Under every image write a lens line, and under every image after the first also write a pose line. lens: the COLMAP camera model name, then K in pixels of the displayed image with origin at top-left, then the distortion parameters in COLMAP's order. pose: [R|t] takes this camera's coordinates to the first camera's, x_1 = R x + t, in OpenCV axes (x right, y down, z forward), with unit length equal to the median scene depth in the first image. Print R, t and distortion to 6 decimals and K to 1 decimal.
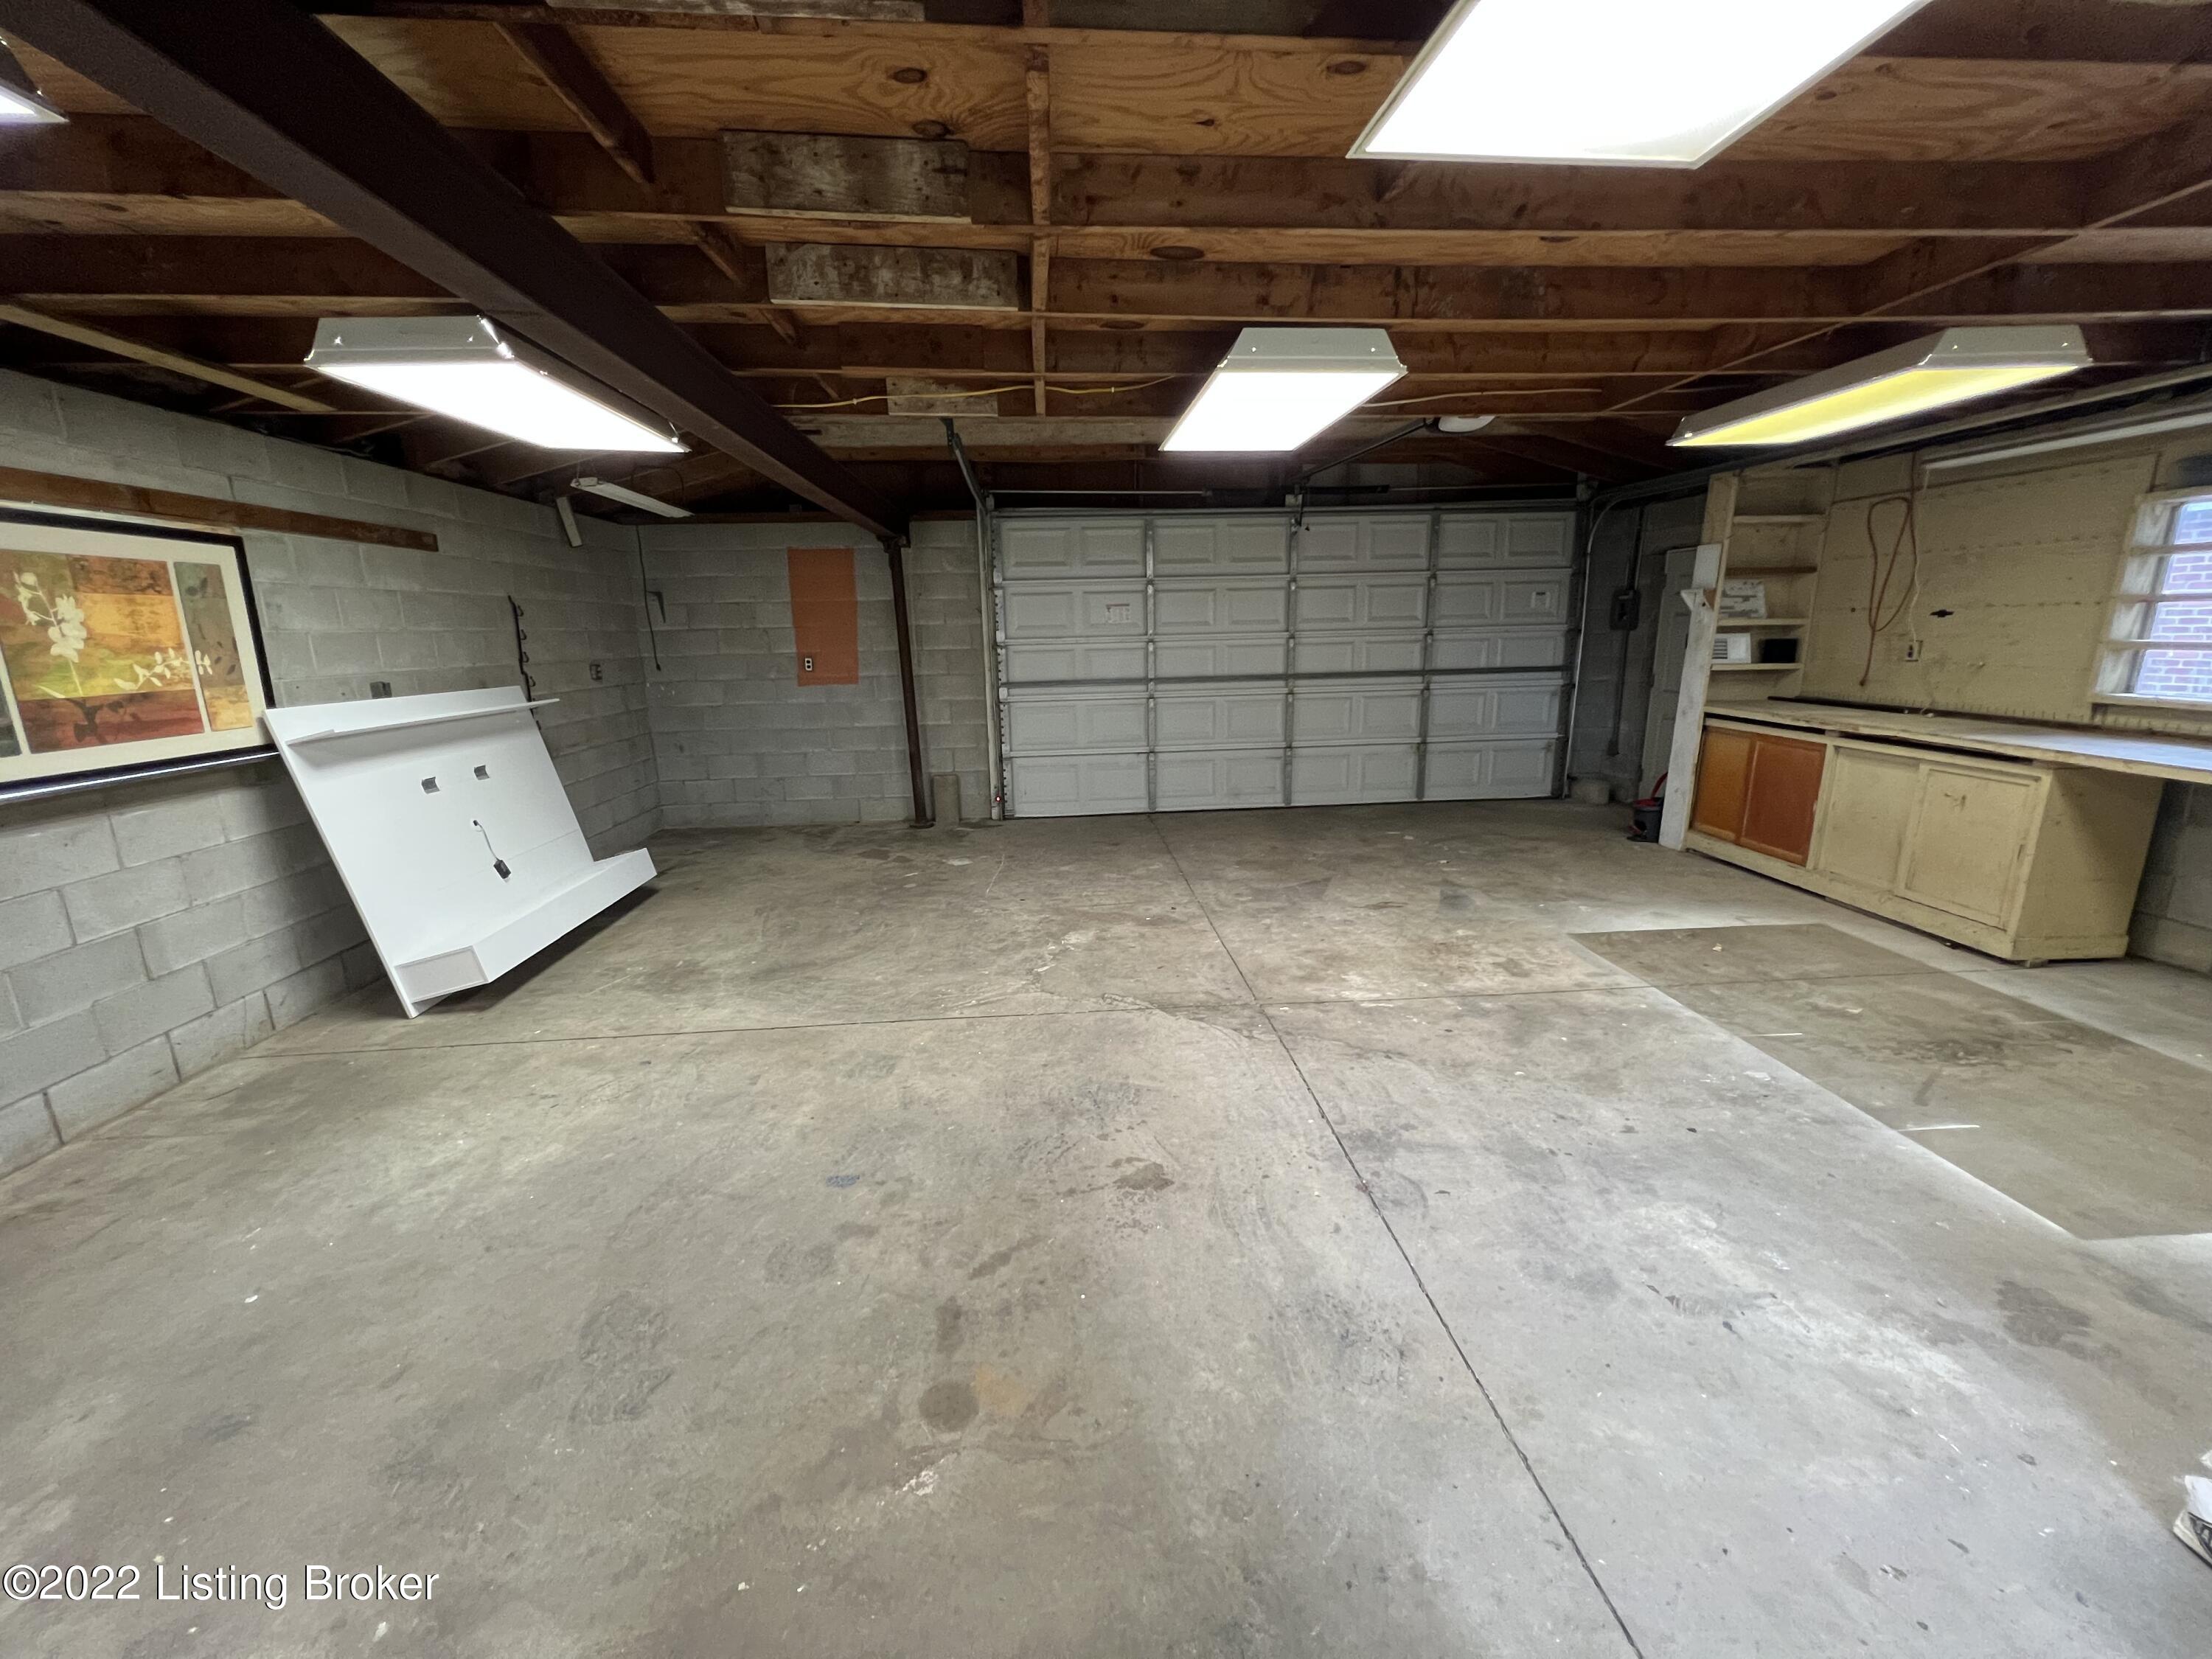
lens RADIAL K [[882.4, 0, 1102.3], [0, 882.4, 824.9], [0, 0, 1]] dist [-0.001498, -0.000302]
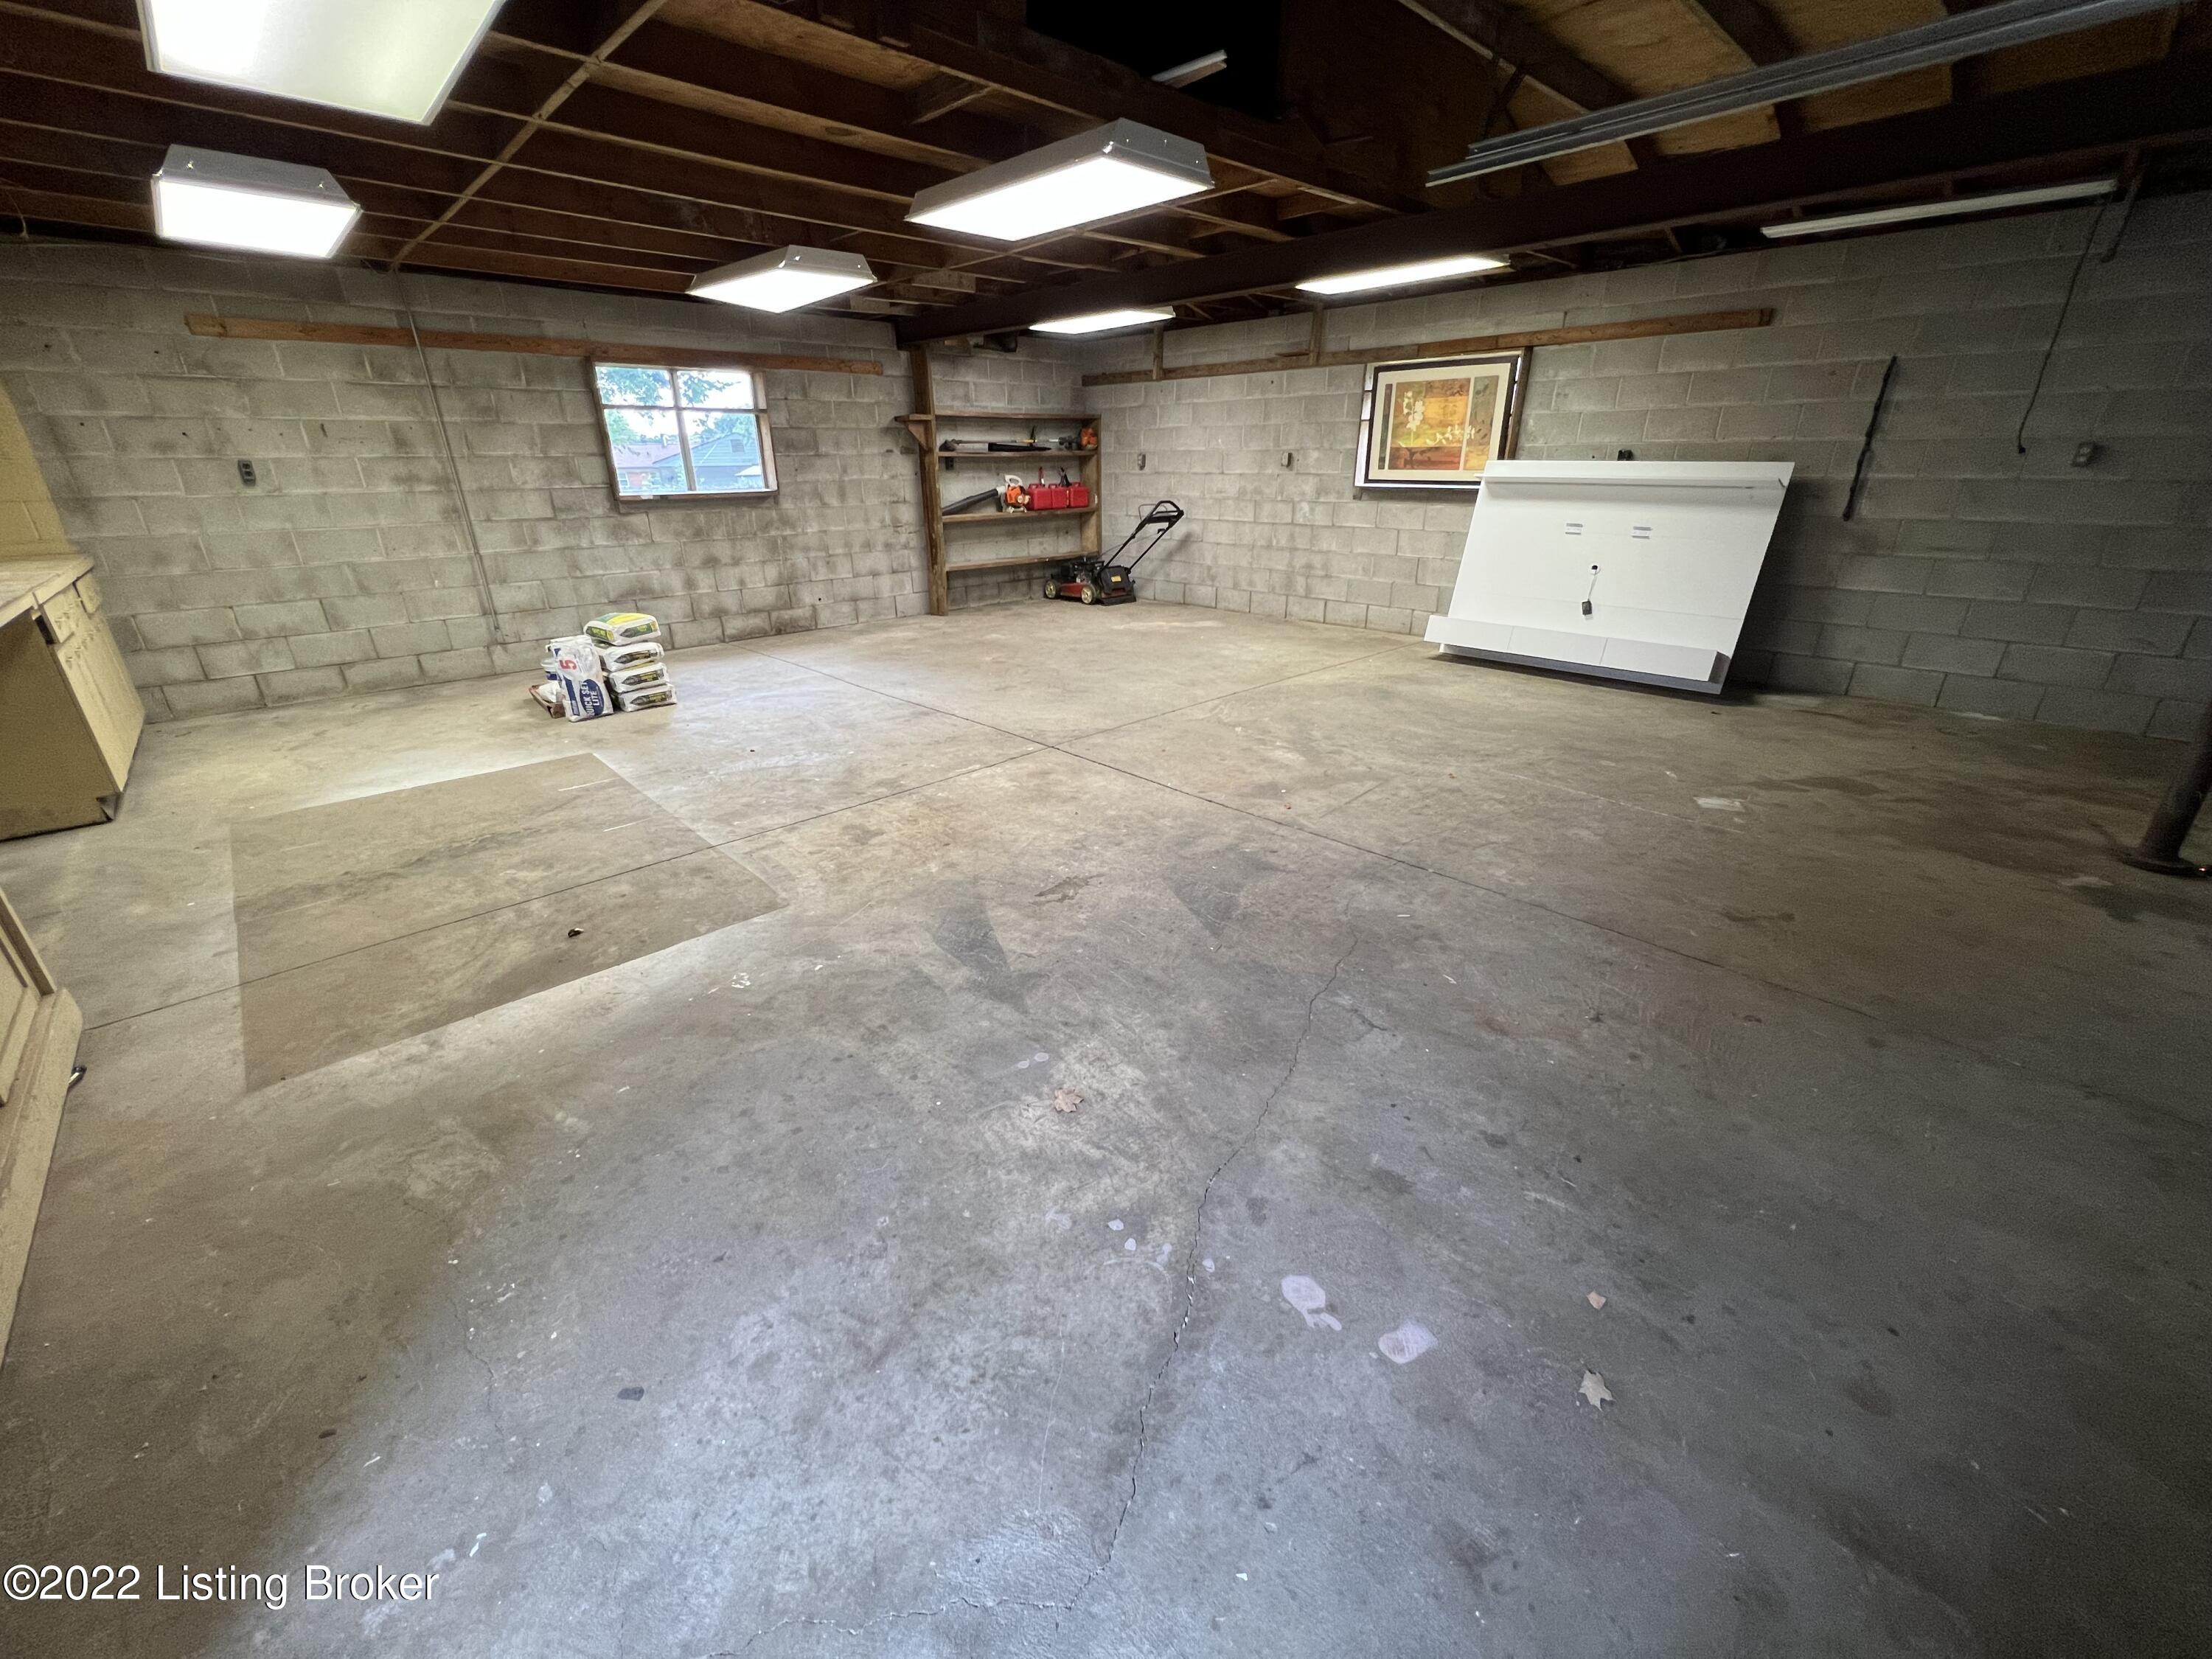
lens RADIAL K [[882.4, 0, 1100.1], [0, 882.4, 830.9], [0, 0, 1]] dist [-0.001498, -0.000302]
pose [[-0.767078, 0.276214, -0.579048, 0.834344], [-0.114781, 0.828922, 0.547461, -0.362313], [0.631202, 0.486409, -0.604144, 1.772199]]
